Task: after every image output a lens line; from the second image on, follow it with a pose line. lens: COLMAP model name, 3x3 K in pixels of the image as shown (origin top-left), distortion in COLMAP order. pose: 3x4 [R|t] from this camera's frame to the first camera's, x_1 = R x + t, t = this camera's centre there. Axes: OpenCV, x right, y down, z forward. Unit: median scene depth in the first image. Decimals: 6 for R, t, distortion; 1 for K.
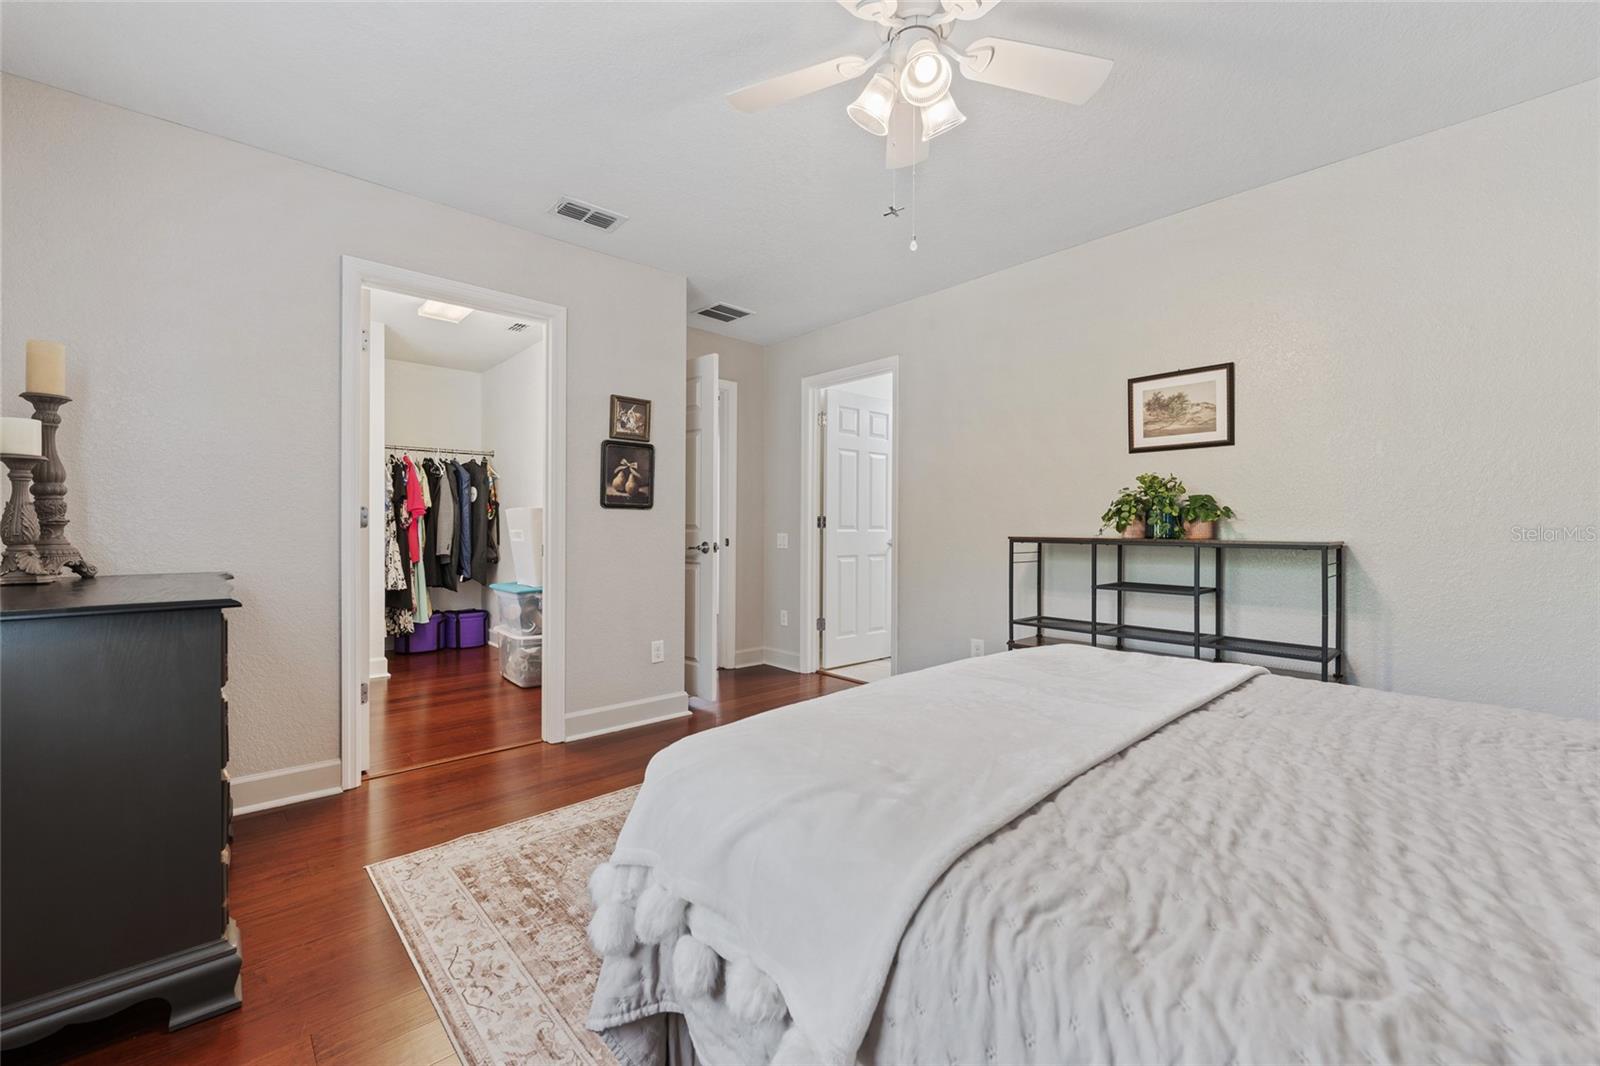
lens RADIAL K [[650.0, 0, 800.3], [0, 650.0, 530.9], [0, 0, 1]] dist [0.001243, -0.000251]
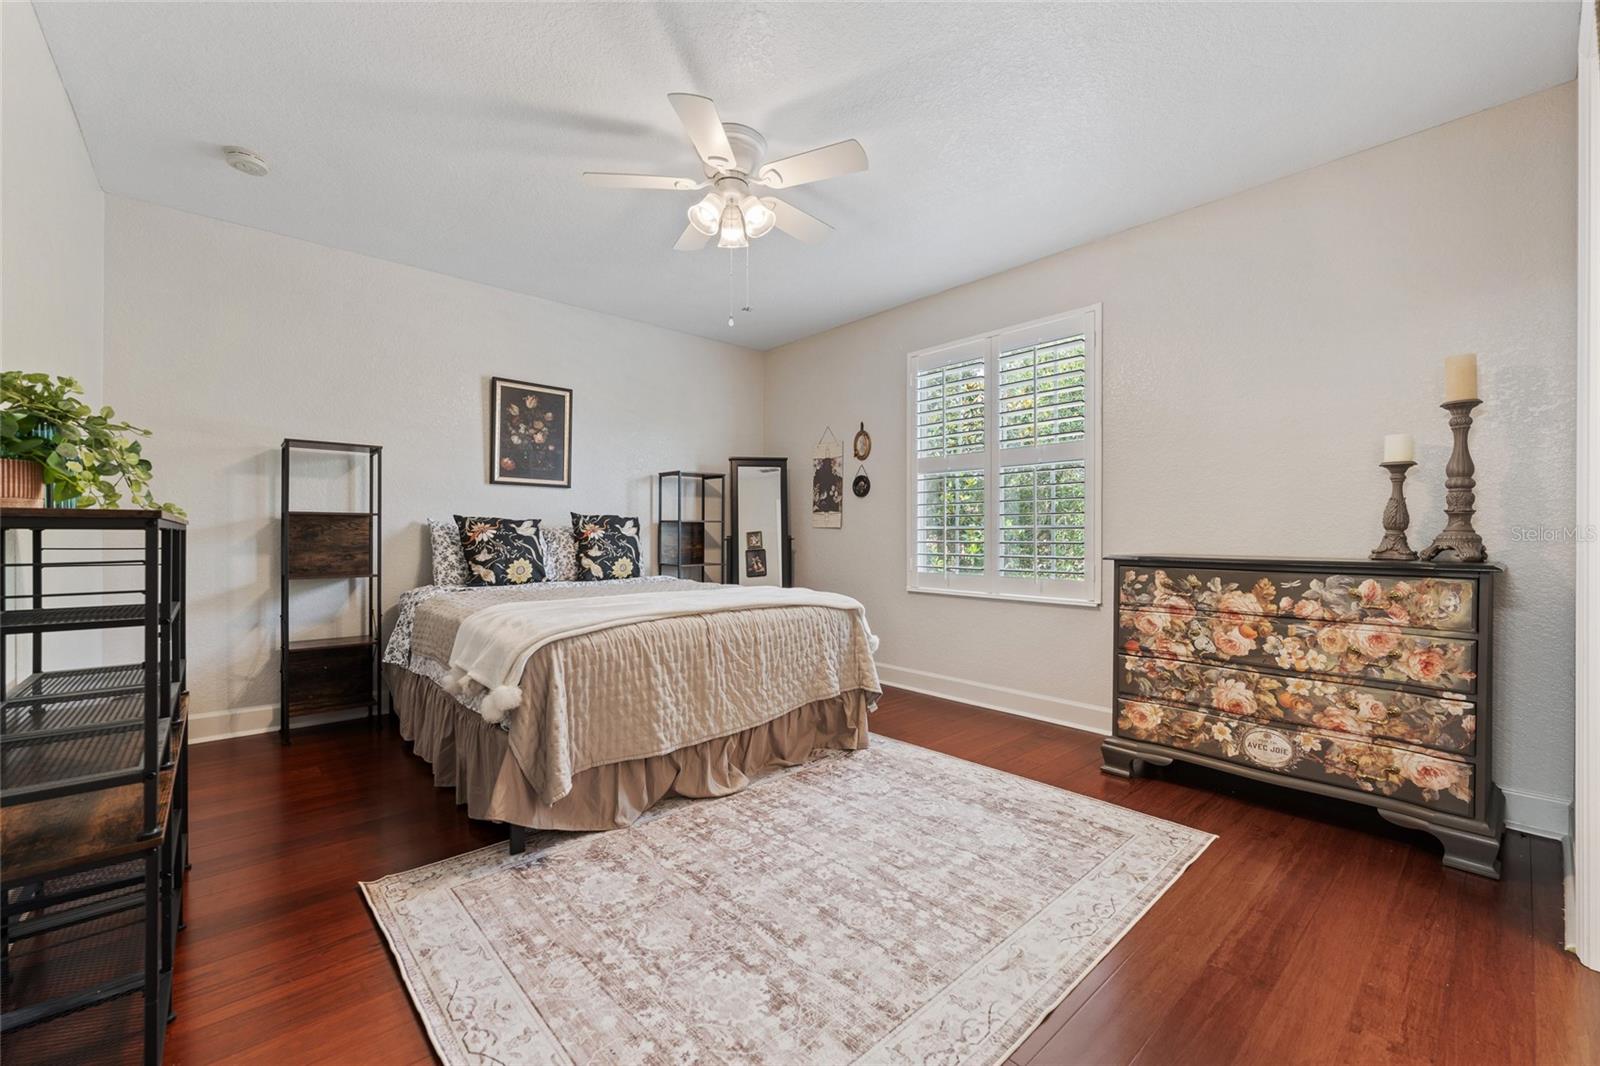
lens RADIAL K [[650.0, 0, 804.4], [0, 650.0, 533.1], [0, 0, 1]] dist [0.001243, -0.000251]
pose [[-0.999959, -0.005337, 0.007298, -0.004730], [-0.005338, 0.999986, -0.000156, 0.030634], [-0.007297, -0.000195, -0.999973, 2.160564]]
